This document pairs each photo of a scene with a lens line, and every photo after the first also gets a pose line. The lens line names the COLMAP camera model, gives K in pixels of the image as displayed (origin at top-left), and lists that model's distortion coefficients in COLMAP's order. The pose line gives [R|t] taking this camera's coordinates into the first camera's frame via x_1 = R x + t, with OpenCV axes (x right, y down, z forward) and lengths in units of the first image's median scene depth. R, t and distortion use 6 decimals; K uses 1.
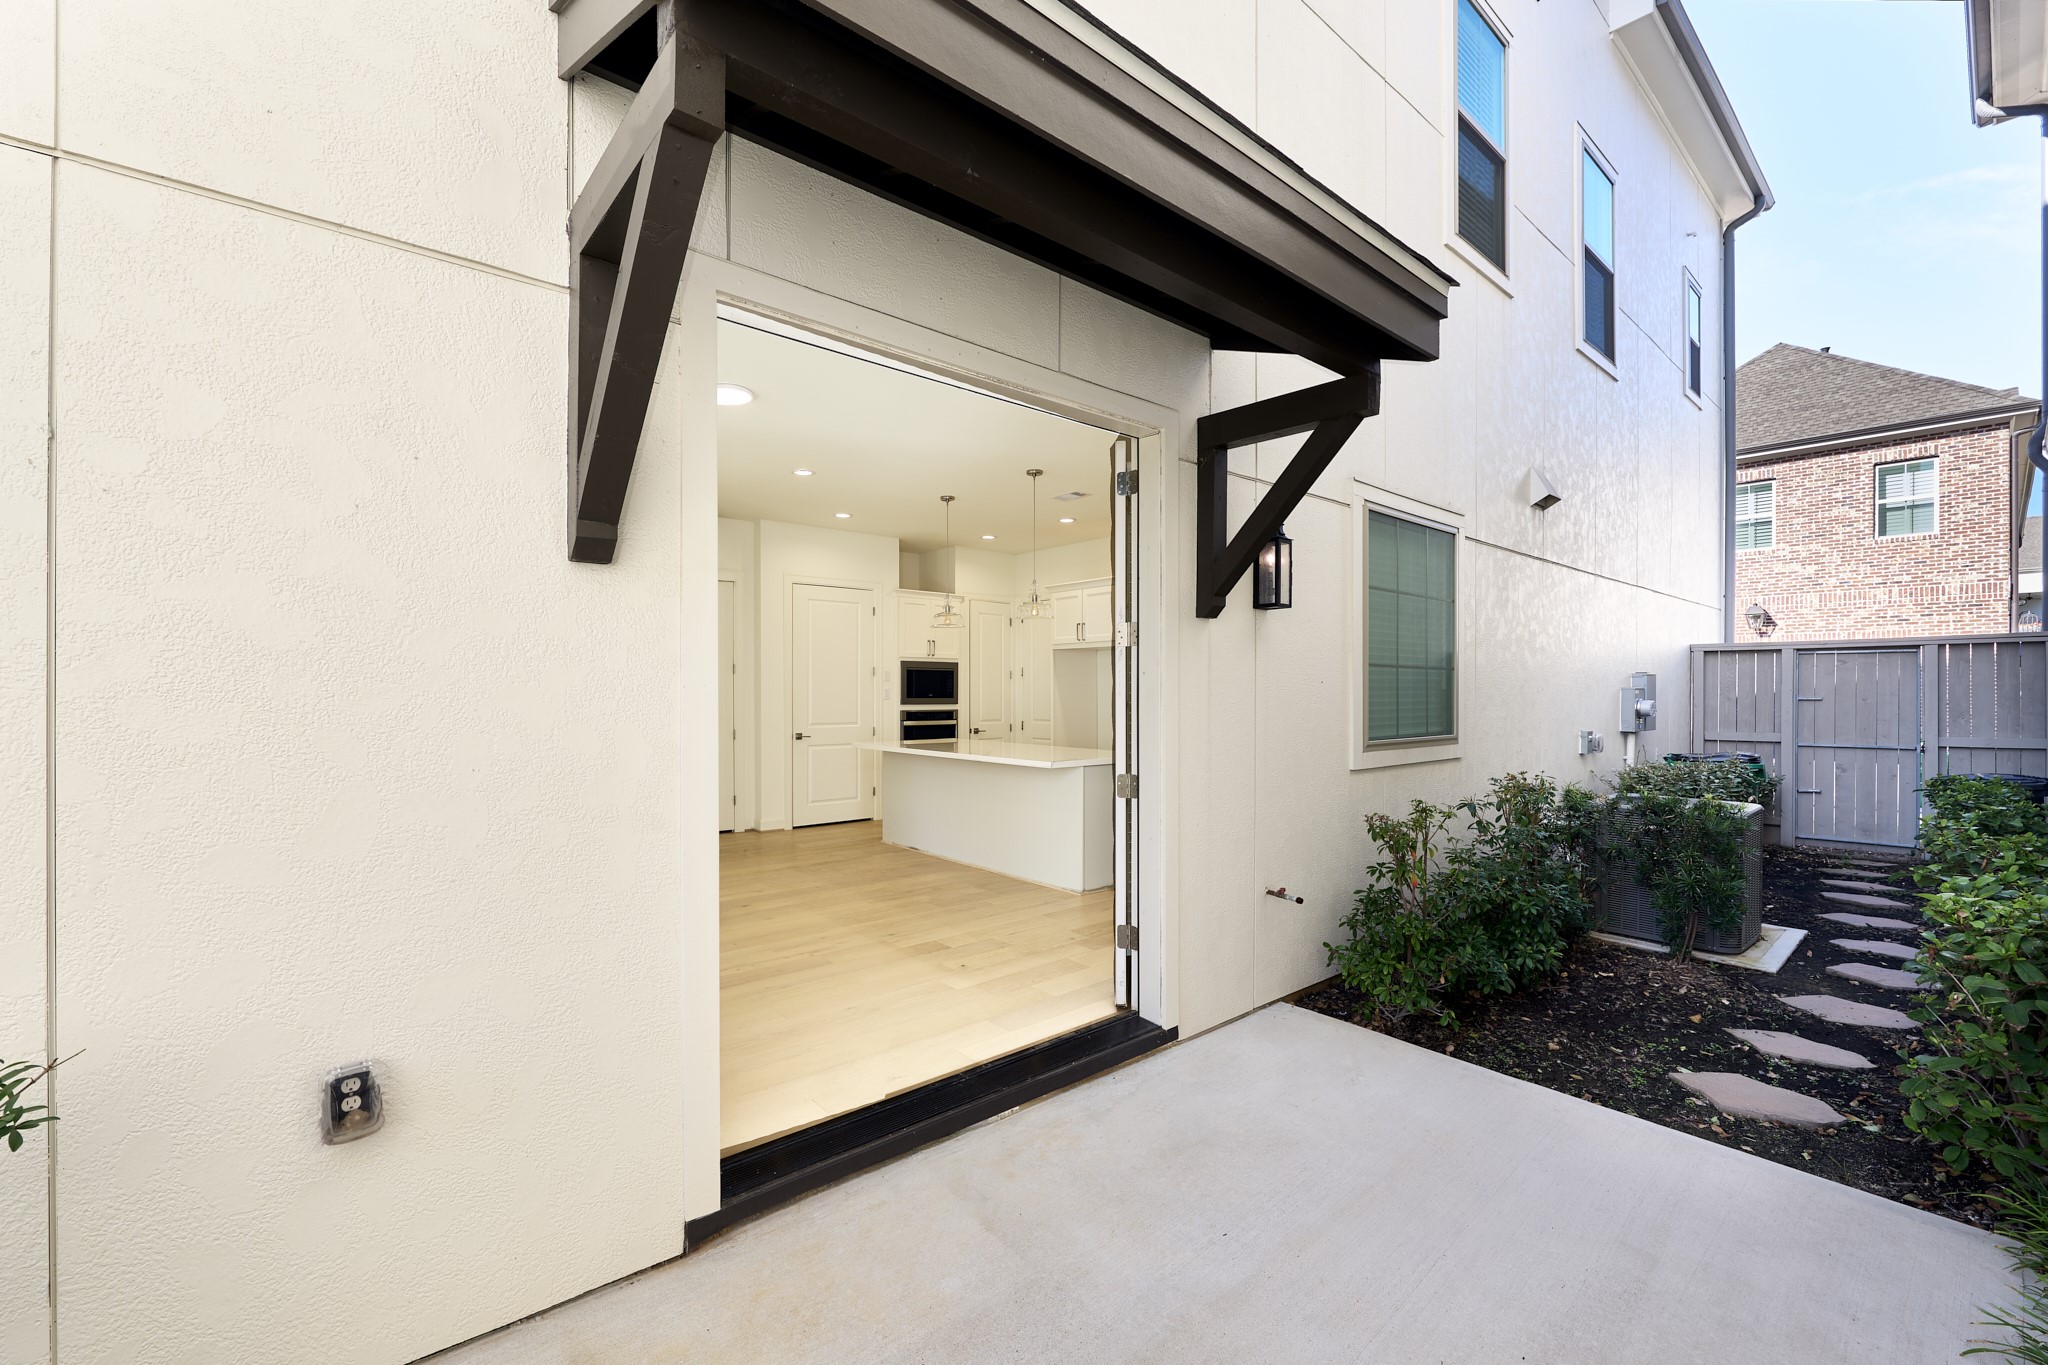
lens RADIAL K [[849.4, 0, 1028.2], [0, 849.4, 689.7], [0, 0, 1]] dist [-0.002219, -0.000095]
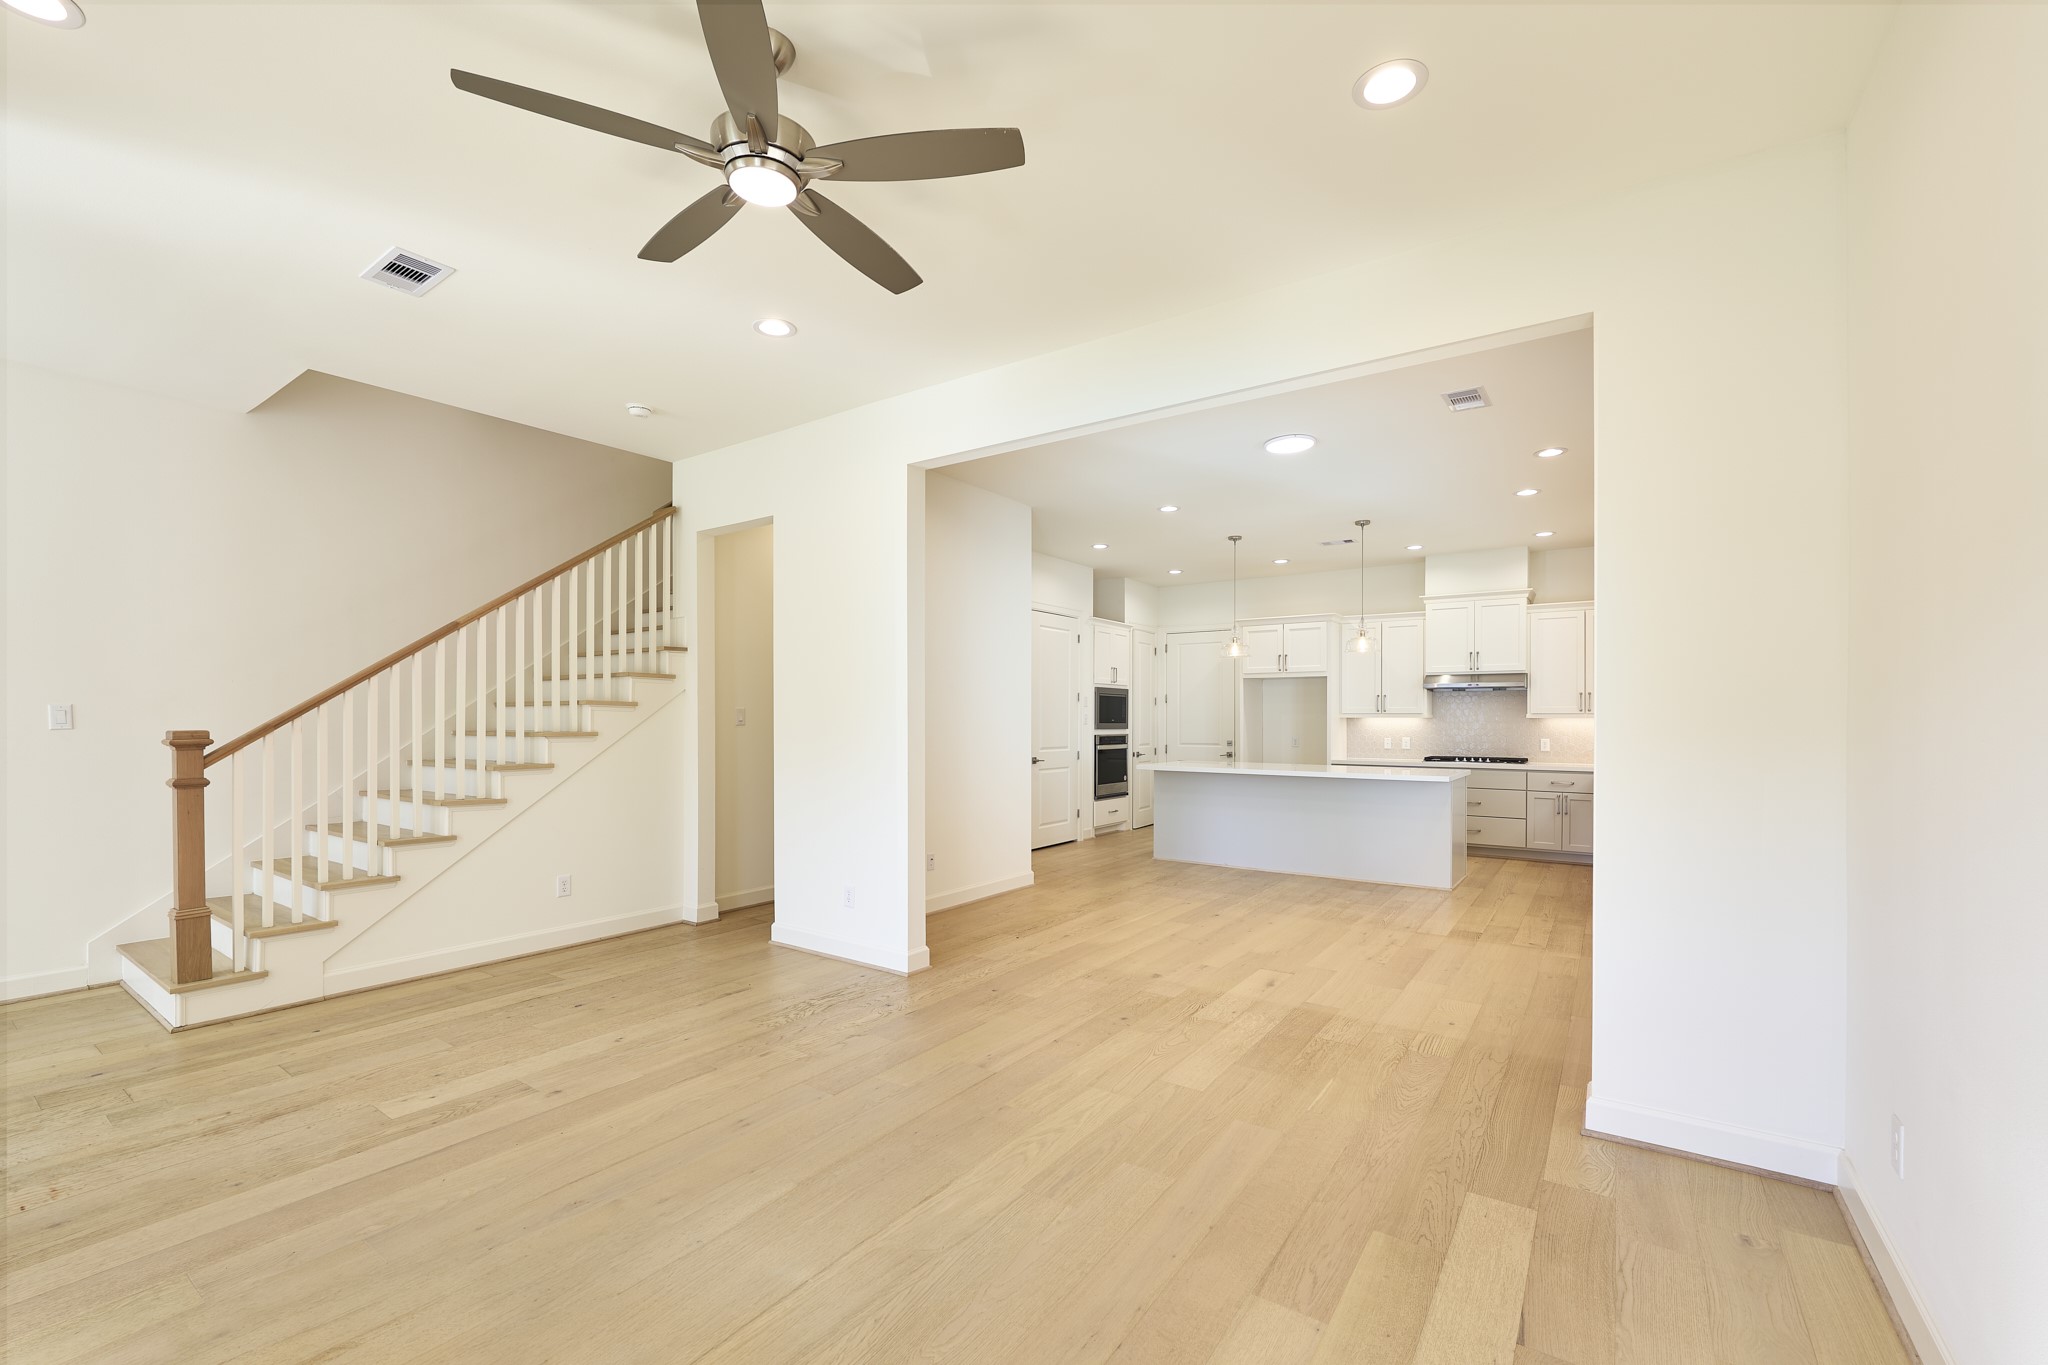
lens RADIAL K [[849.4, 0, 1050.1], [0, 849.4, 719.6], [0, 0, 1]] dist [-0.002219, -0.000095]
pose [[0.966024, -0.001264, 0.258449, -0.470404], [0.000358, 0.999994, 0.003552, 0.001942], [-0.258452, -0.003339, 0.966018, 0.011027]]
